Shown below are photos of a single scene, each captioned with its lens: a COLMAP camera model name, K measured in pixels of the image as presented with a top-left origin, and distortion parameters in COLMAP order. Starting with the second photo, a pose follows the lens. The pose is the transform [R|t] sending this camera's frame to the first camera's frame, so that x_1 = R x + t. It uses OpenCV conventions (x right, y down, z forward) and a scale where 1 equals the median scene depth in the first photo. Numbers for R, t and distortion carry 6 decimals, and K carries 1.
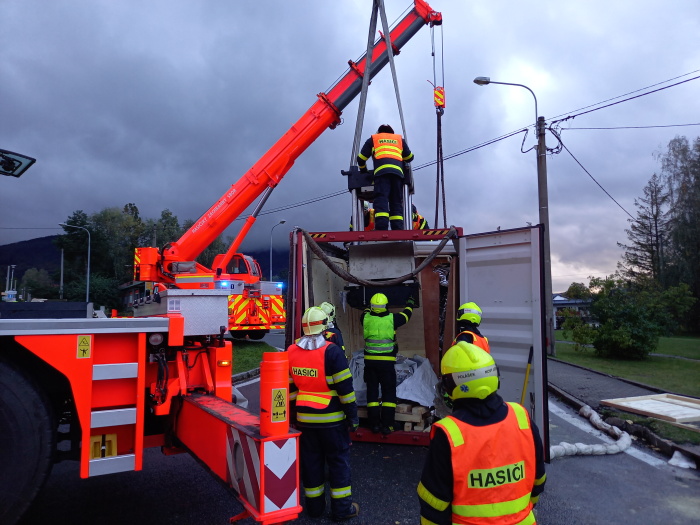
lens RADIAL K [[488.8, 0, 350.0], [0, 488.8, 262.5], [0, 0, 1]] dist [-0.000572, 0.000094]
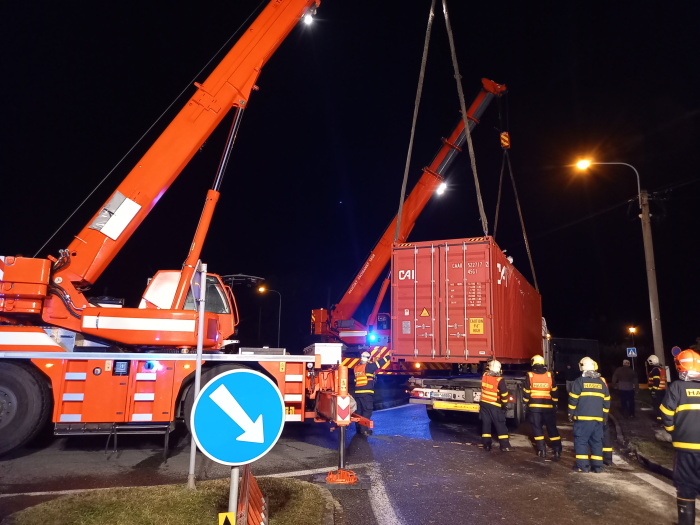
lens RADIAL K [[457.8, 0, 352.2], [0, 457.8, 269.6], [0, 0, 1]] dist [0.002789, 0.058643]
pose [[0.945406, -0.034993, -0.324011, 0.245439], [0.001716, 0.994739, -0.102424, -0.033893], [0.325891, 0.096277, 0.940492, -0.489161]]
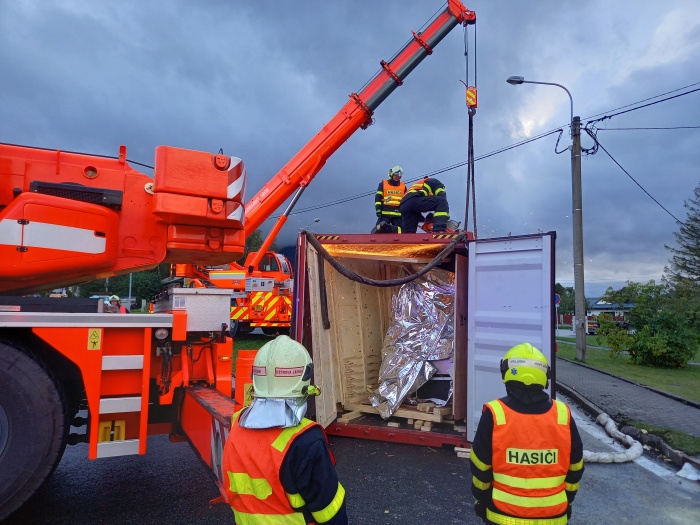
lens RADIAL K [[488.8, 0, 350.0], [0, 488.8, 262.5], [0, 0, 1]] dist [-0.000572, 0.000094]
pose [[0.997122, 0.017883, -0.073675, 0.045211], [-0.017684, 0.999838, 0.003354, -0.005481], [0.073723, -0.002042, 0.997277, -0.020293]]
